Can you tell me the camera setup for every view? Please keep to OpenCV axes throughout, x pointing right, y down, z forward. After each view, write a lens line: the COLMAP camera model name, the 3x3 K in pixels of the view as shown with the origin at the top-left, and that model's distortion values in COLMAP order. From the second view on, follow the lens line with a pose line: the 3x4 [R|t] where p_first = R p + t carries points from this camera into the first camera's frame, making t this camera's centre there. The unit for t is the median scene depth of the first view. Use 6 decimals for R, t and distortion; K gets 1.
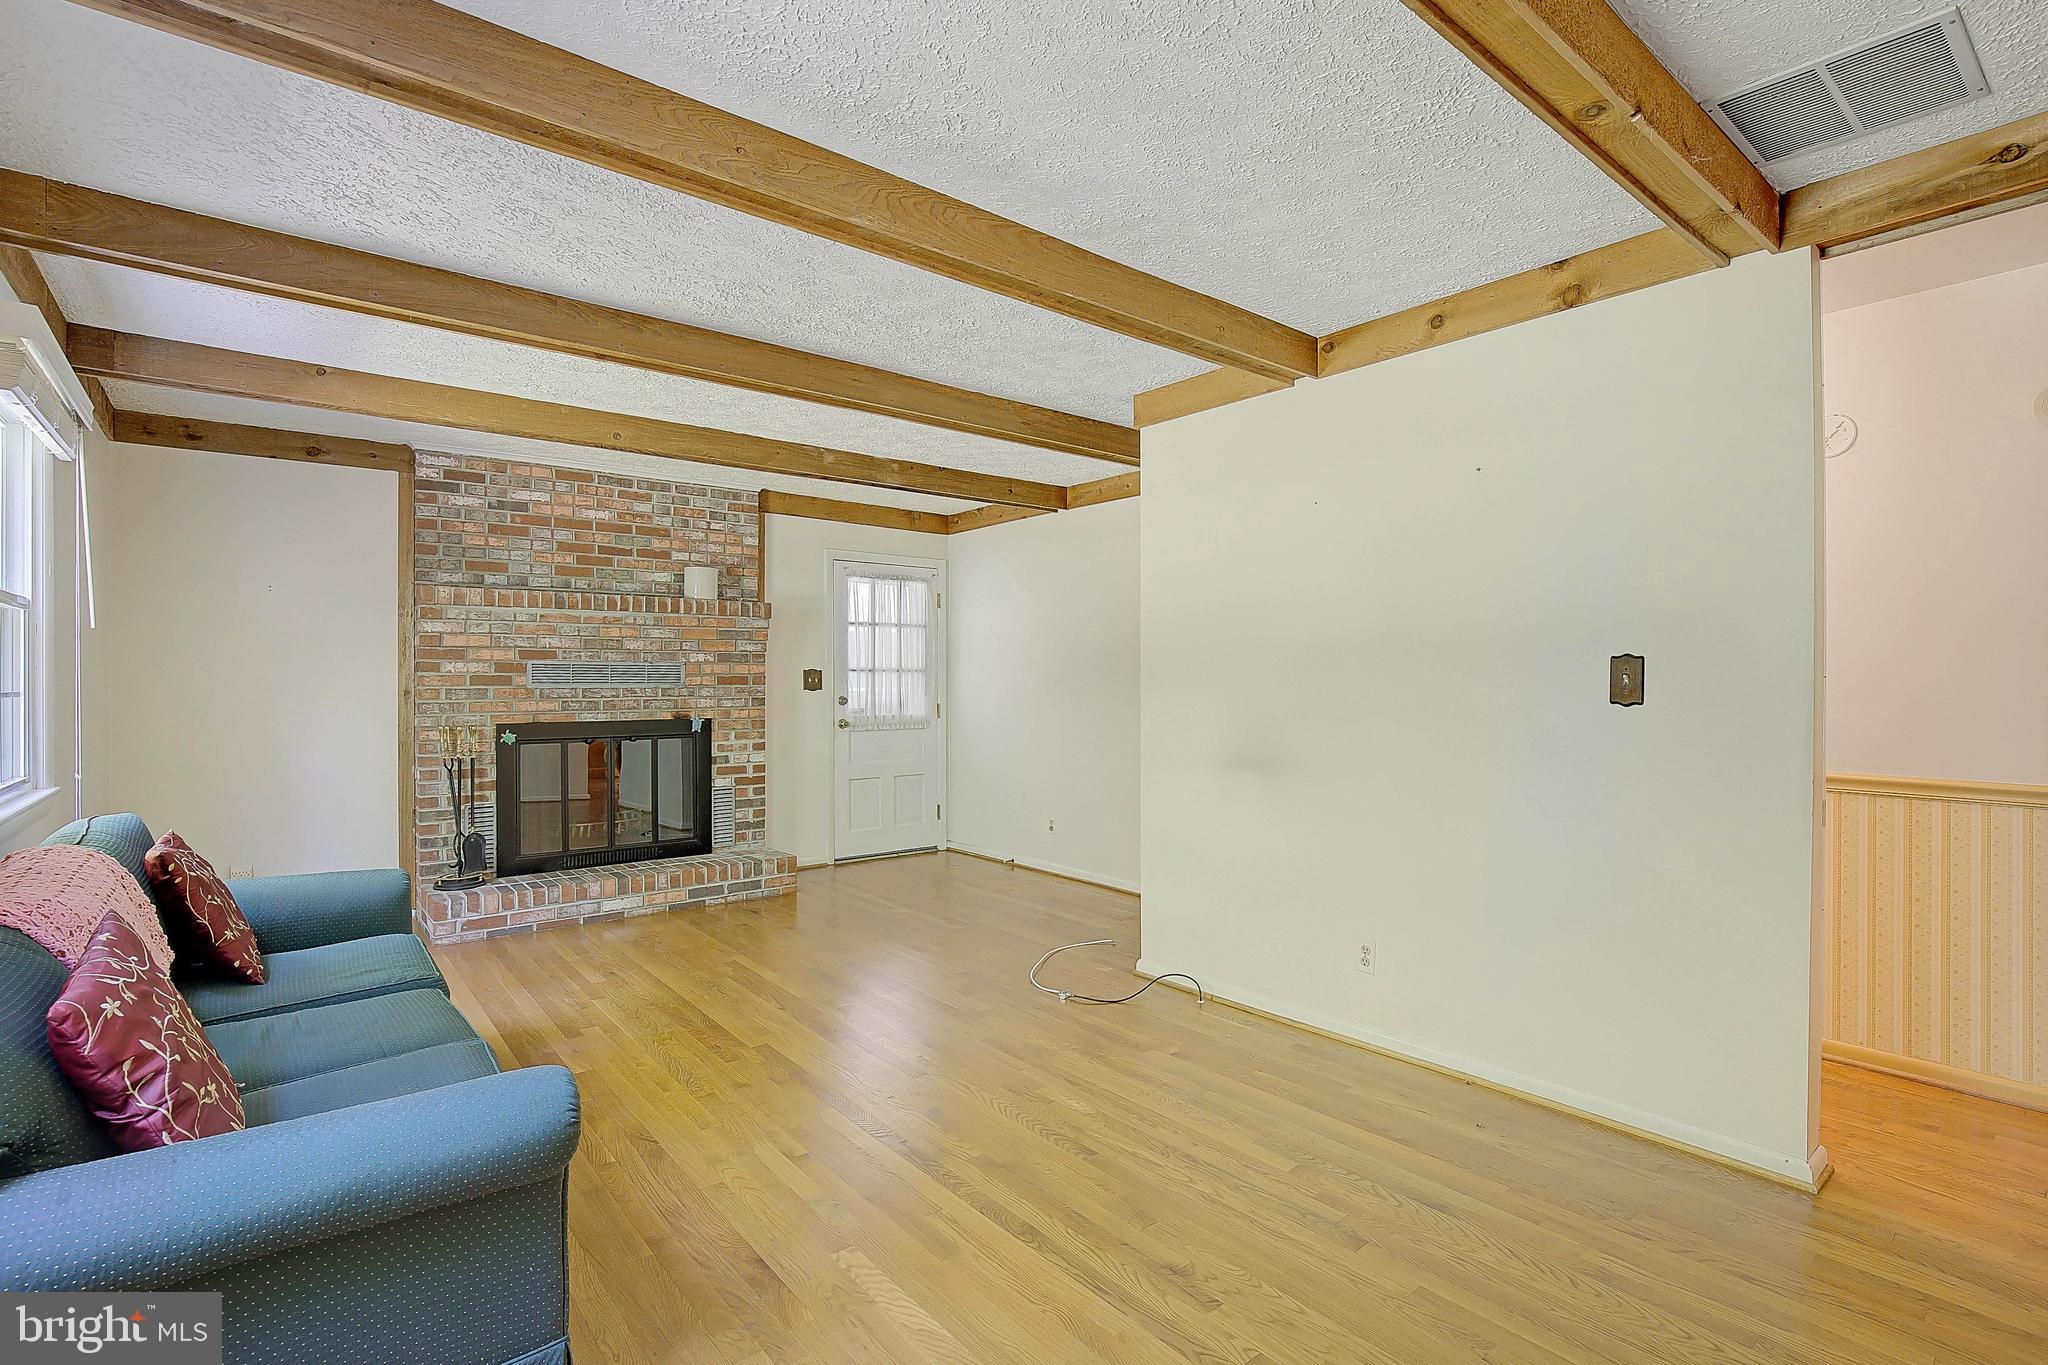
lens RADIAL K [[954.6, 0, 1022.5], [0, 954.6, 677.0], [0, 0, 1]] dist [-0.017968, 0.007658]
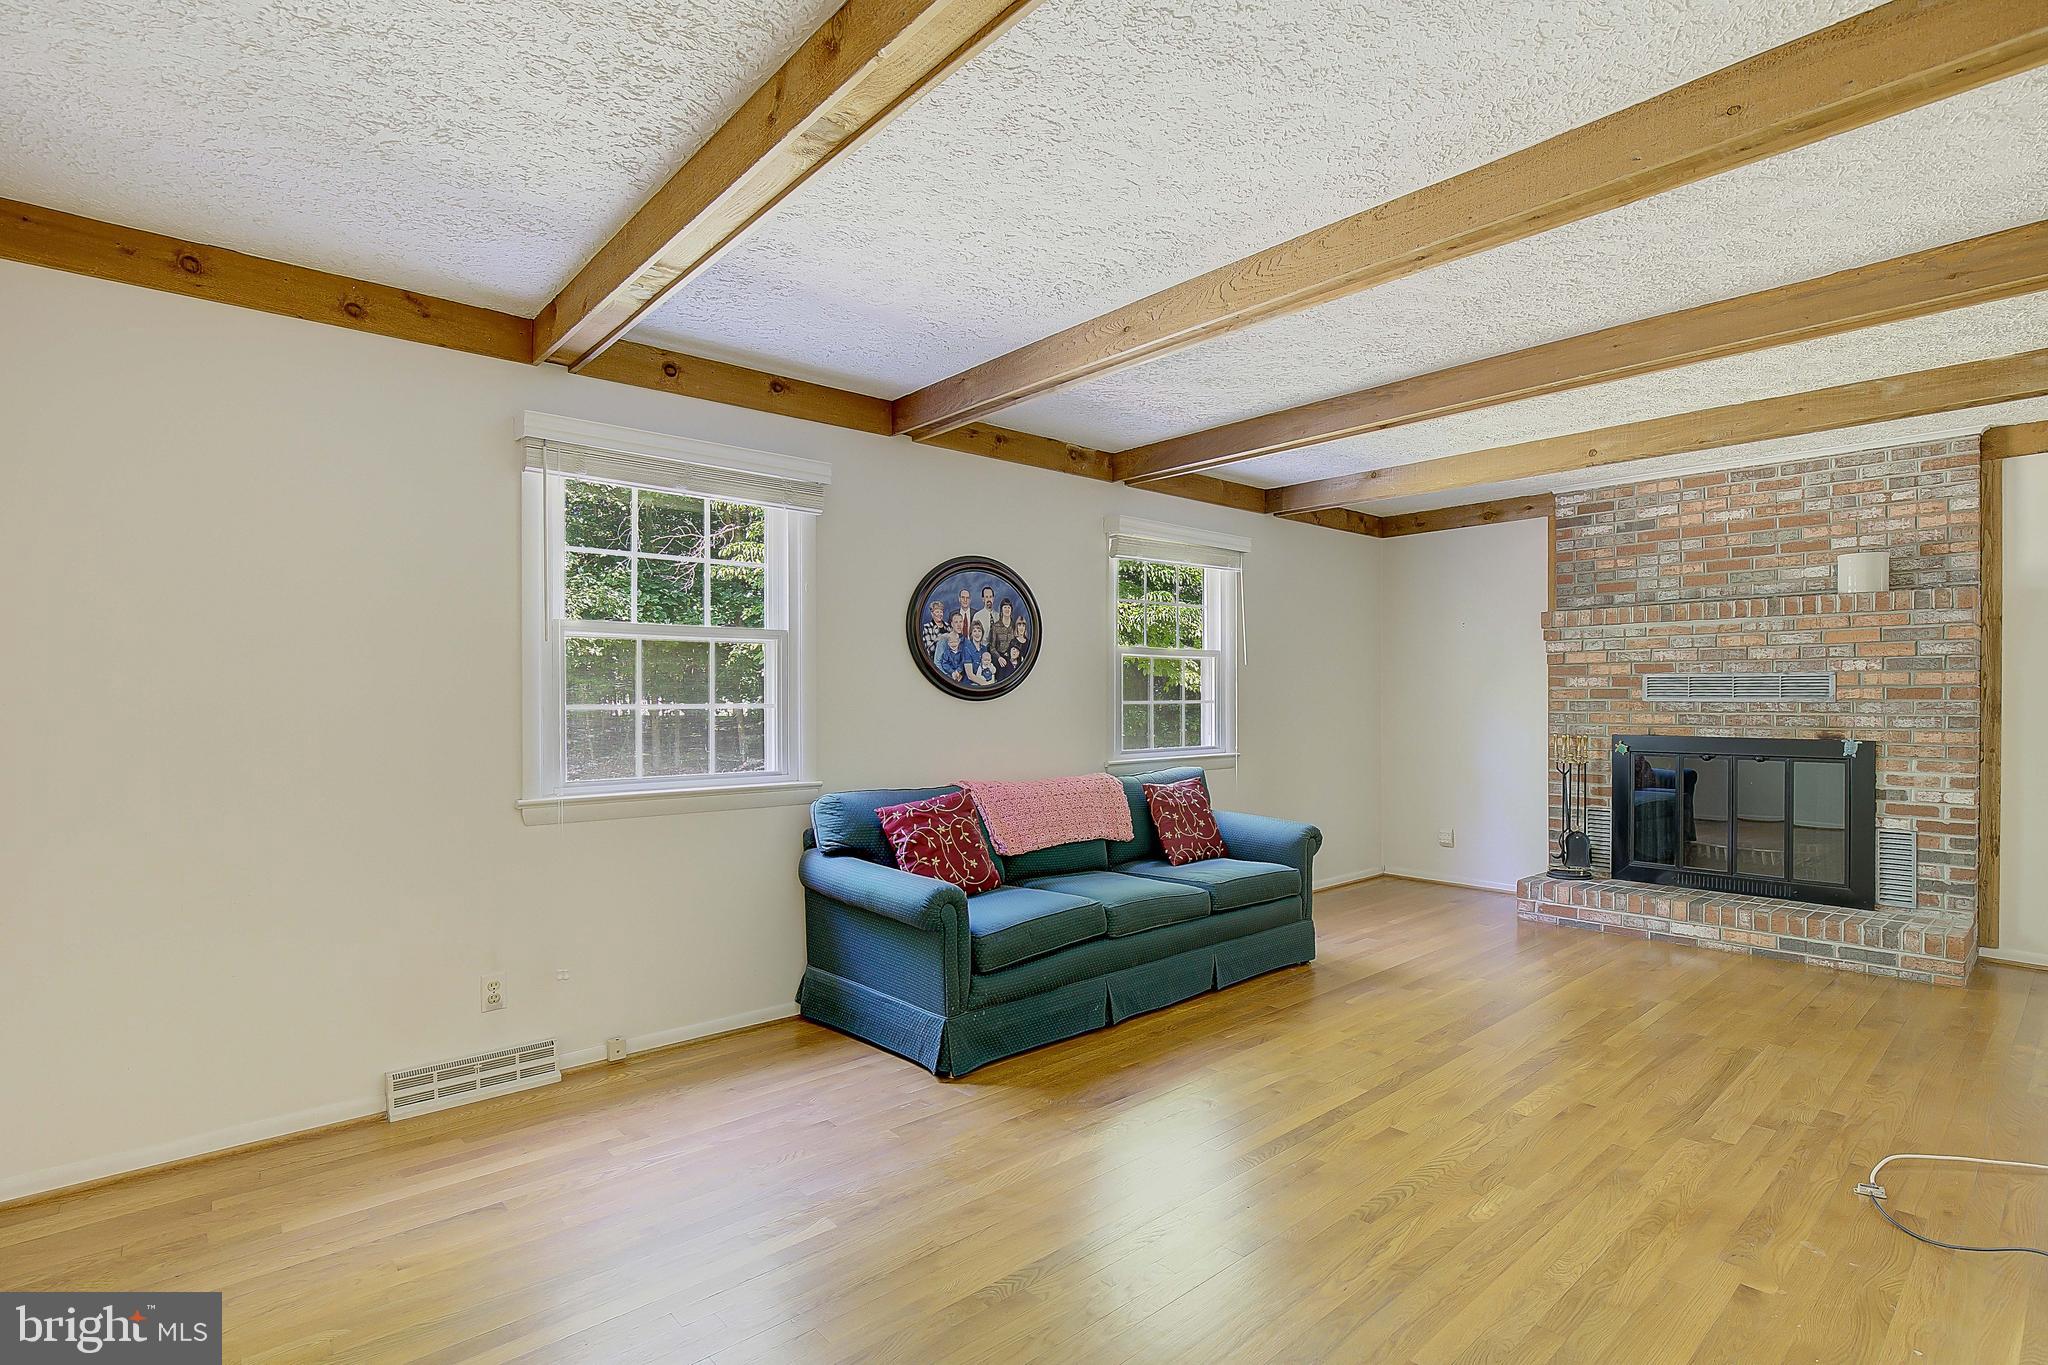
lens RADIAL K [[954.6, 0, 1099.0], [0, 954.6, 695.9], [0, 0, 1]] dist [-0.017968, 0.007658]
pose [[0.114218, 0.001624, -0.993454, 0.417318], [0.004521, 0.999987, 0.002154, 0.000960], [0.993445, -0.004738, 0.114210, 0.288626]]
